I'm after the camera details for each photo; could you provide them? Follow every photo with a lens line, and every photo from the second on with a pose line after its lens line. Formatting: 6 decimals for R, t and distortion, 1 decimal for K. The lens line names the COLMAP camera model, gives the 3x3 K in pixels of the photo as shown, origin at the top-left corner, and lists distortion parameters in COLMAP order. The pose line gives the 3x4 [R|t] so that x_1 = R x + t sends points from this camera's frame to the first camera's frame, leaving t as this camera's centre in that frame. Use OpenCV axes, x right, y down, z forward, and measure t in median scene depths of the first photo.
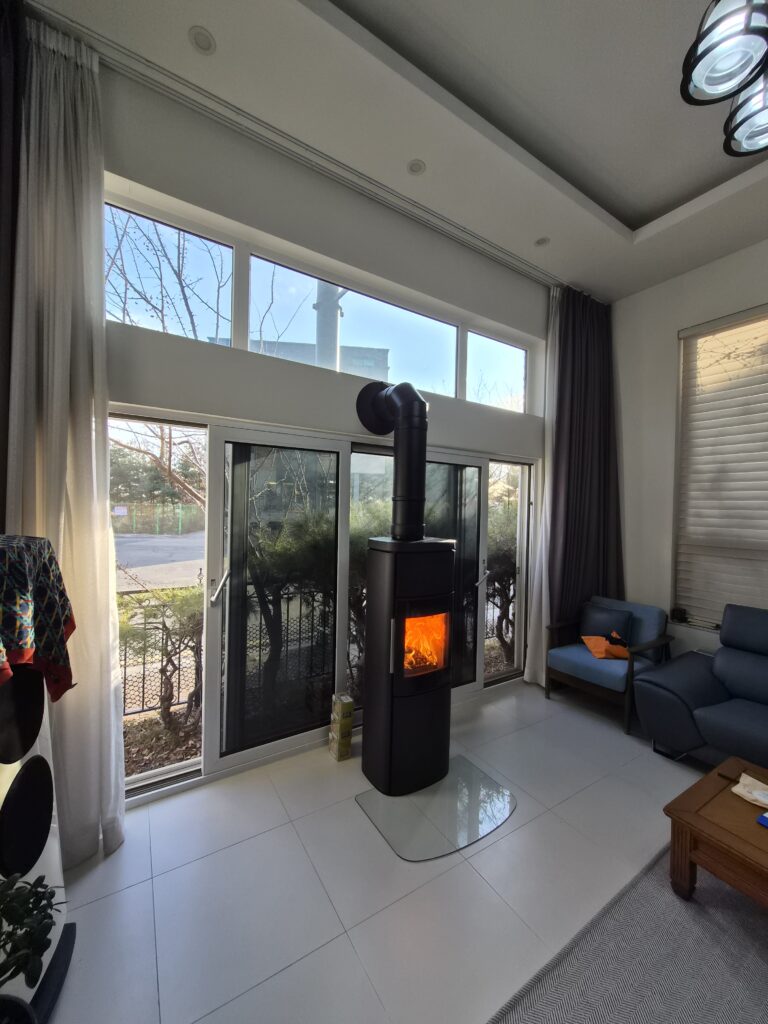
lens RADIAL K [[402.5, 0, 383.2], [0, 402.5, 511.8], [0, 0, 1]] dist [-0.000314, -0.000714]
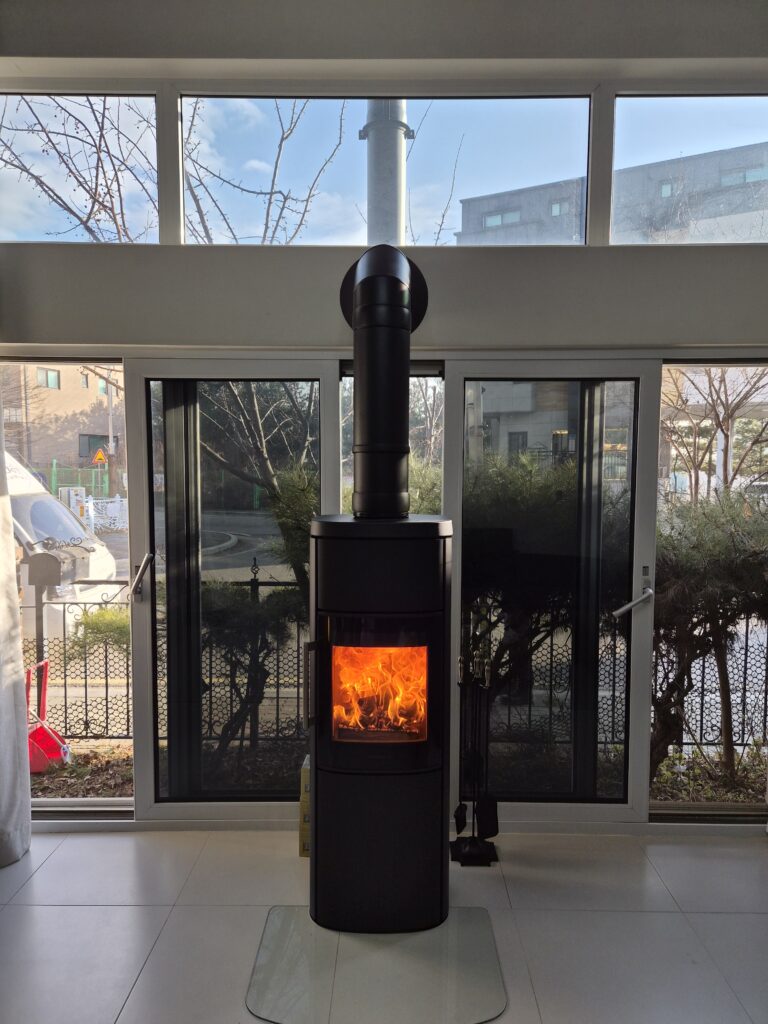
lens RADIAL K [[686.4, 0, 387.4], [0, 686.4, 521.1], [0, 0, 1]] dist [0.057093, -0.038086]
pose [[0.841924, 0.018287, -0.539286, 0.487406], [0.012119, 0.998533, 0.052780, 0.016055], [0.539460, -0.050972, 0.840467, 0.127343]]
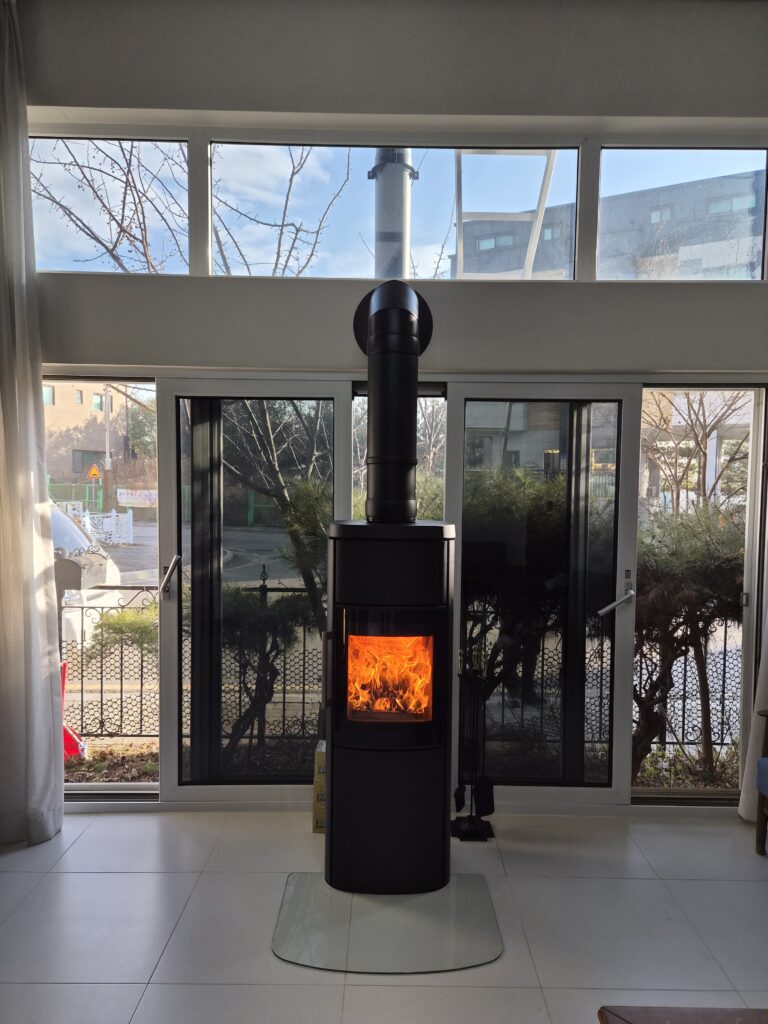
lens RADIAL K [[686.4, 0, 388.6], [0, 686.4, 527.5], [0, 0, 1]] dist [0.057093, -0.038086]
pose [[0.848774, 0.015020, -0.528542, 0.518952], [0.004601, 0.999349, 0.035789, 0.028549], [0.528735, -0.032809, 0.848153, 0.036921]]
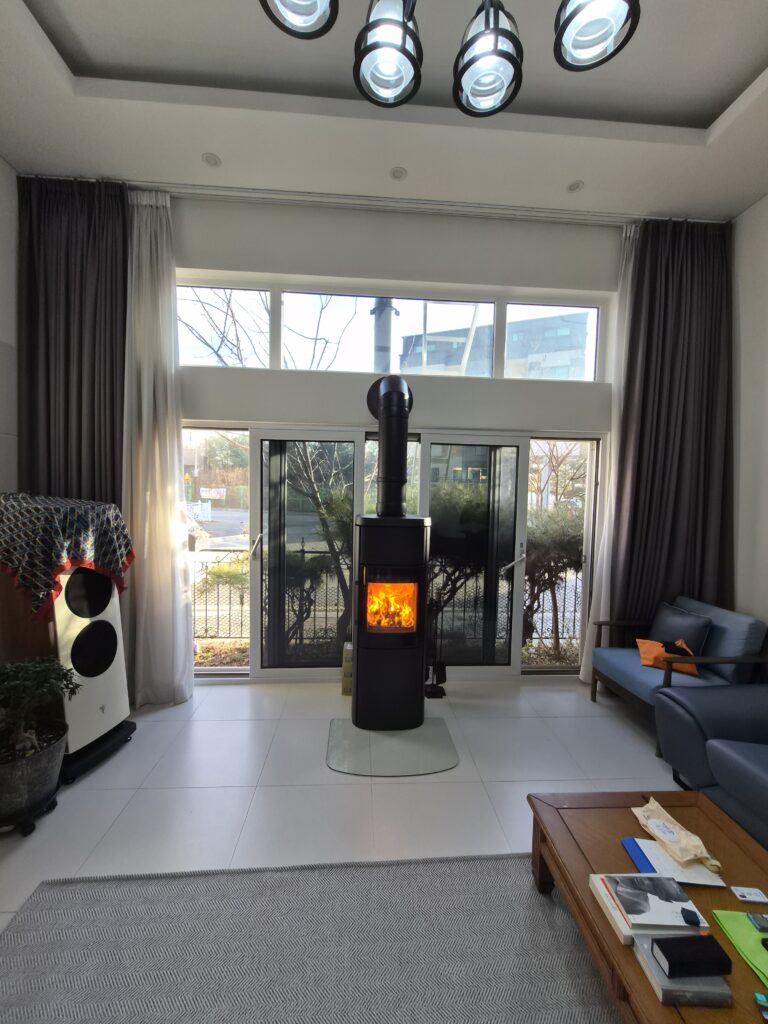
lens RADIAL K [[402.5, 0, 382.6], [0, 402.5, 511.6], [0, 0, 1]] dist [-0.000314, -0.000714]
pose [[0.877275, 0.020939, -0.479531, 0.462205], [-0.004081, 0.999337, 0.036171, 0.012348], [0.479971, -0.029775, 0.876779, 0.001532]]
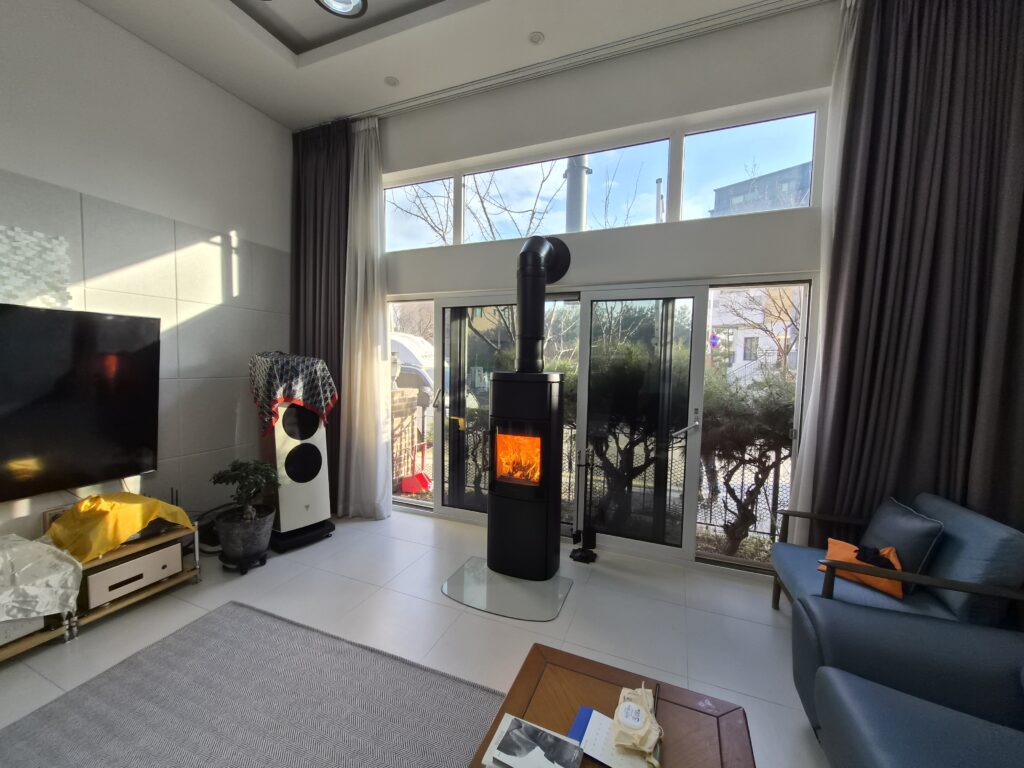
lens RADIAL K [[402.5, 0, 506.3], [0, 402.5, 386.3], [0, 0, 1]] dist [-0.000314, -0.000714]
pose [[0.575854, 0.039822, -0.816582, 0.776576], [-0.011891, 0.999115, 0.040338, 0.049228], [0.817466, -0.013519, 0.575818, 0.220117]]
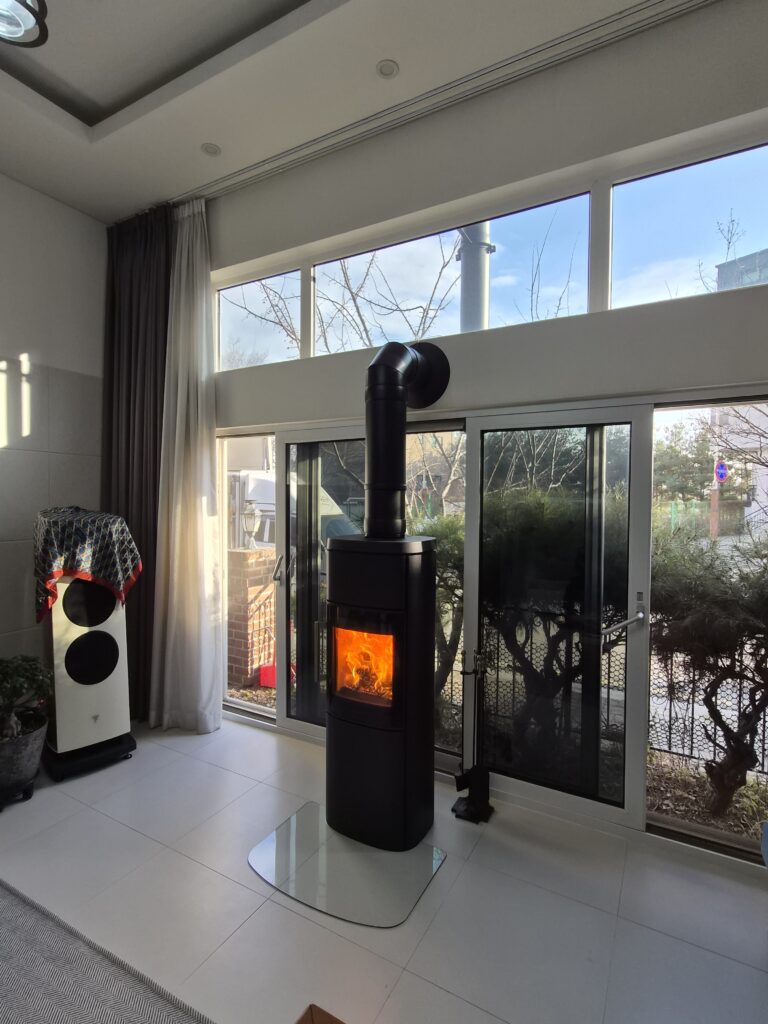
lens RADIAL K [[517.2, 0, 379.6], [0, 517.2, 510.3], [0, 0, 1]] dist [0.000065, 0.001429]
pose [[0.474163, 0.000134, -0.880437, 0.771263], [-0.003031, 0.999994, -0.001480, 0.012730], [0.880432, 0.003370, 0.474160, 0.398433]]
